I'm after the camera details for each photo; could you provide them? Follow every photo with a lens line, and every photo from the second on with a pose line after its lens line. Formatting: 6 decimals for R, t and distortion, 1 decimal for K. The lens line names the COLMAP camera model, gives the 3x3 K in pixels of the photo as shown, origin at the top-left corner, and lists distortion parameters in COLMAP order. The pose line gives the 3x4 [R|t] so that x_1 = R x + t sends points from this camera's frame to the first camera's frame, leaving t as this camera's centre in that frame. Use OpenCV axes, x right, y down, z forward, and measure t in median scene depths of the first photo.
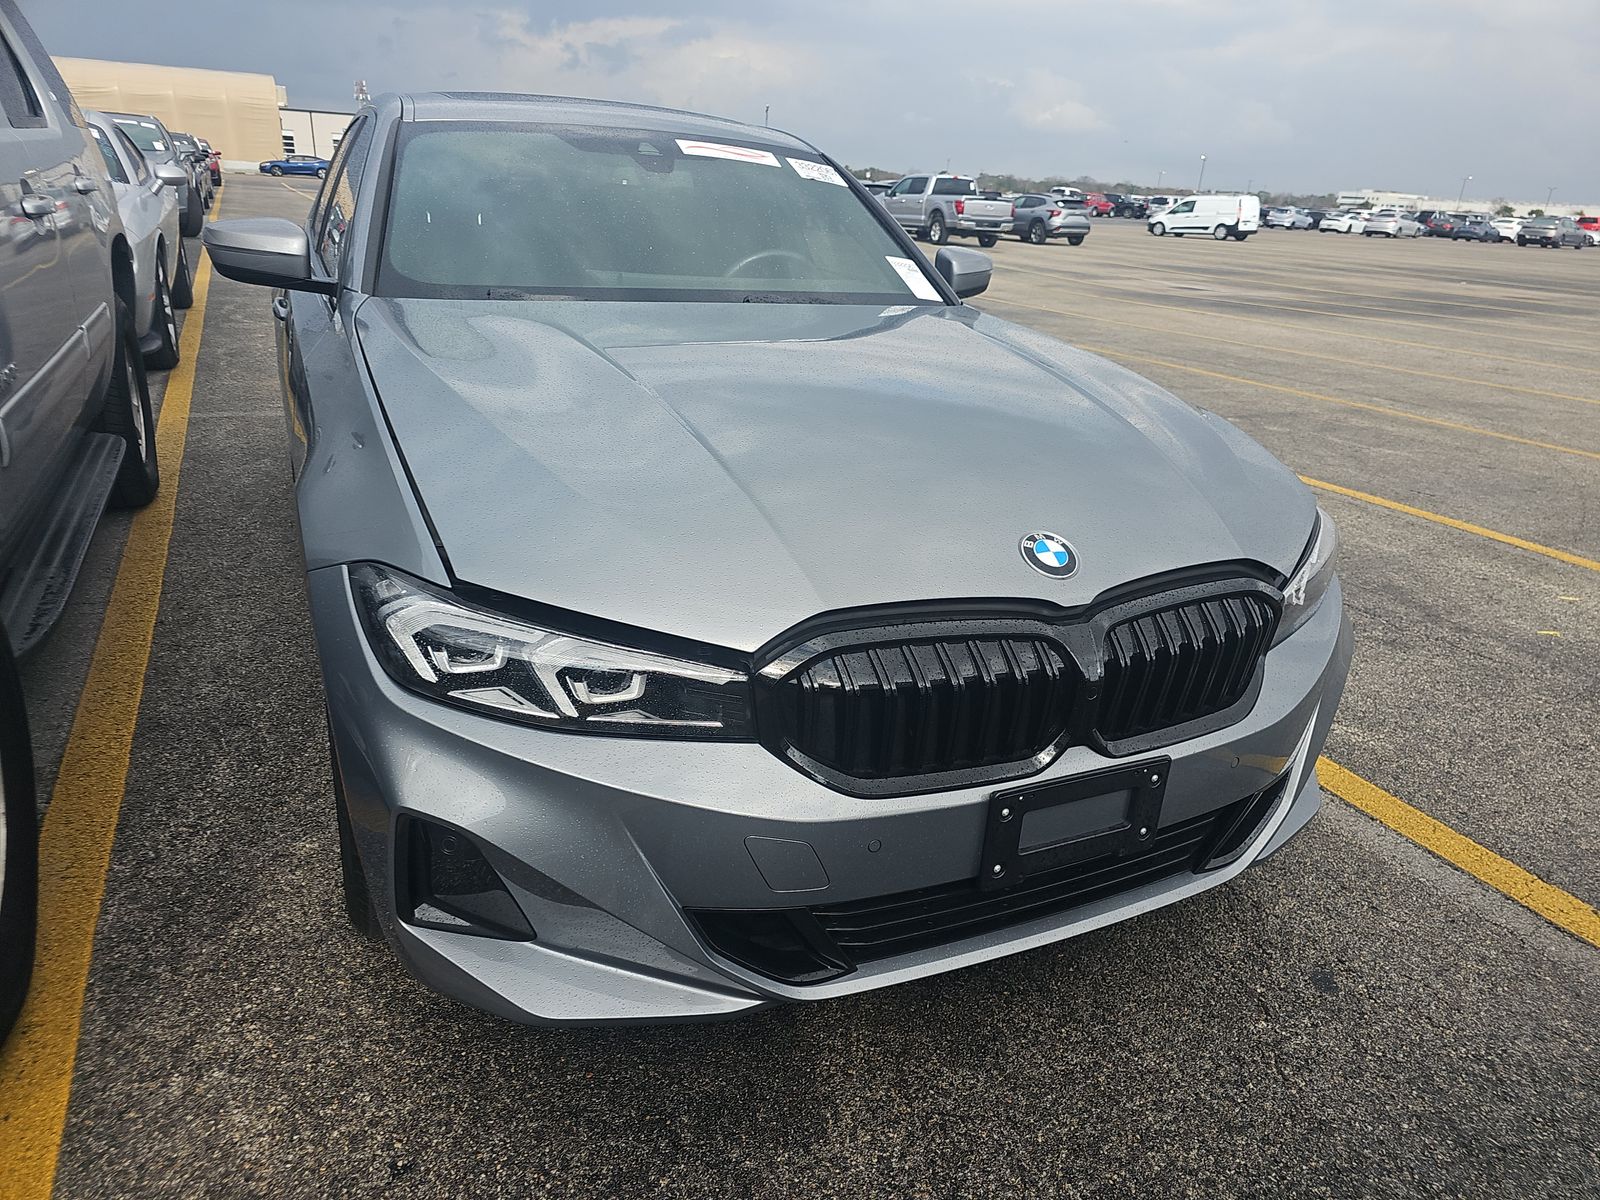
lens RADIAL K [[1077.8, 0, 800.0], [0, 1077.8, 600.0], [0, 0, 1]] dist [0.055496, -0.042722]
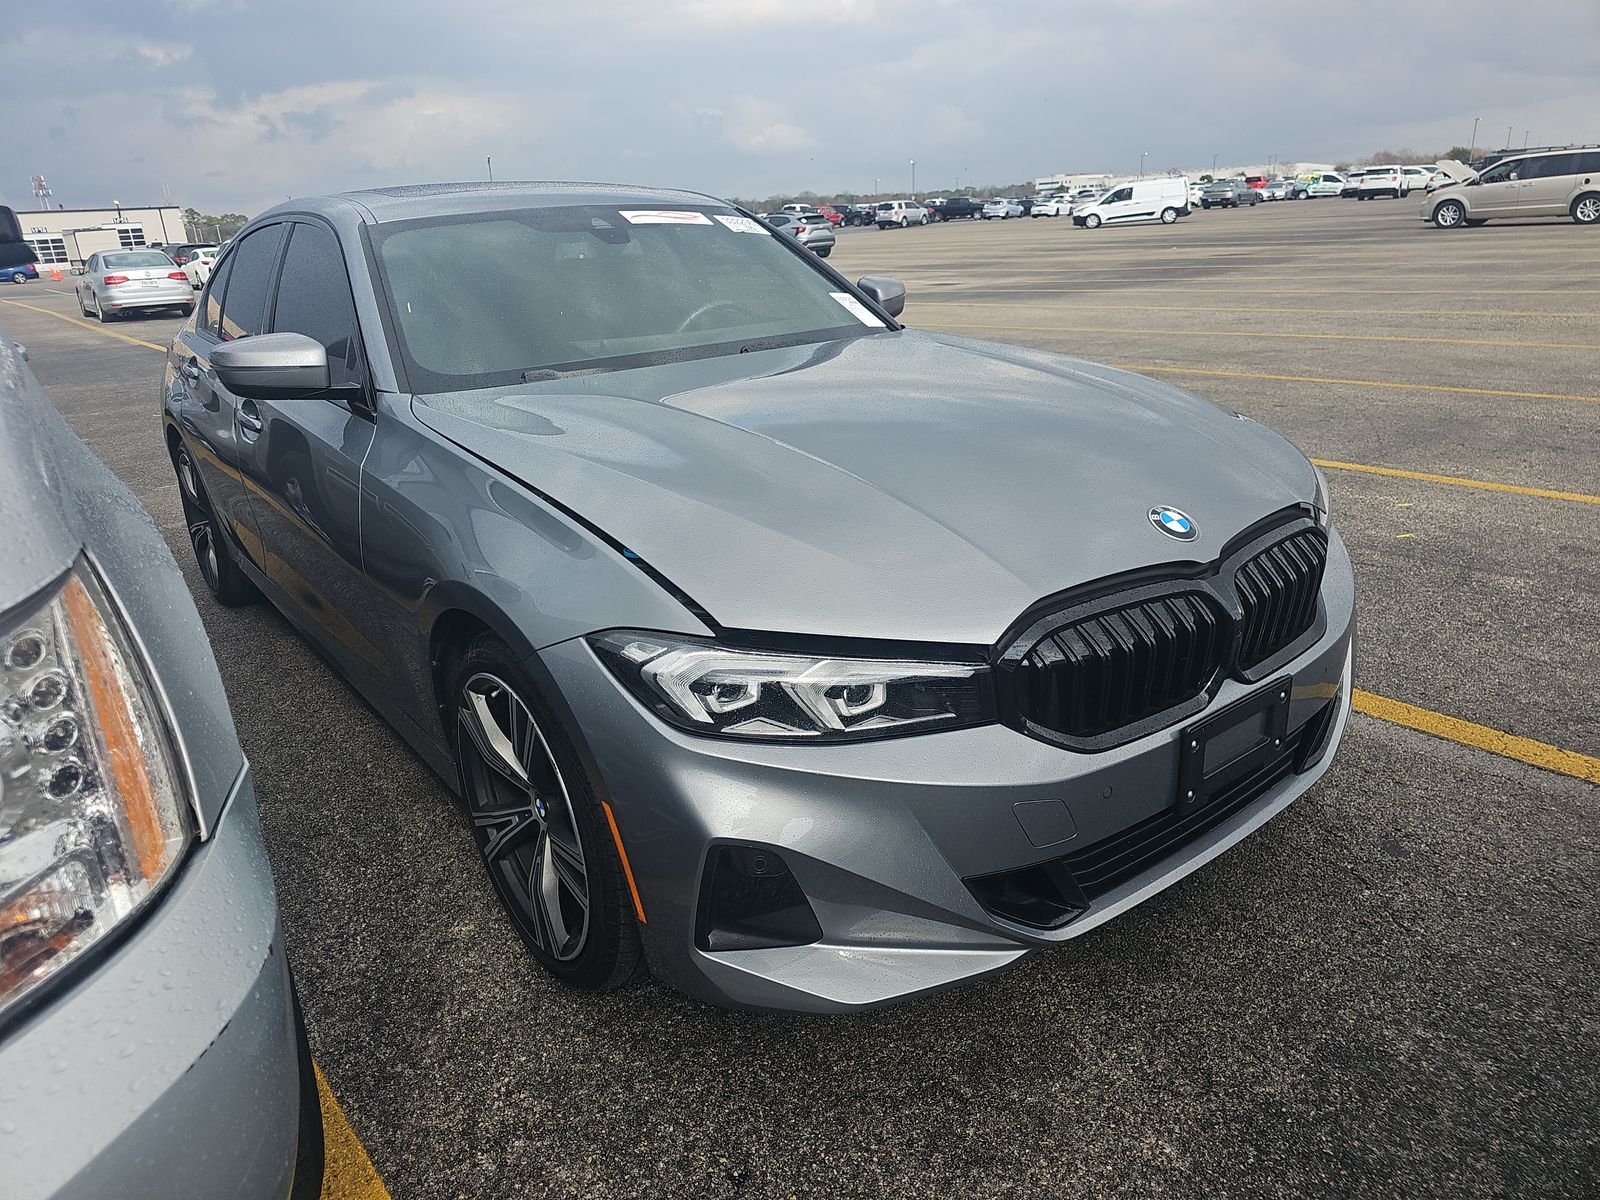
lens RADIAL K [[1064.4, 0, 802.5], [0, 1064.4, 570.7], [0, 0, 1]] dist [0.059043, -0.045422]
pose [[0.973391, -0.169029, 0.154724, -0.347623], [0.176172, 0.983786, -0.033584, -0.022498], [-0.146539, 0.059949, 0.987387, -0.092606]]
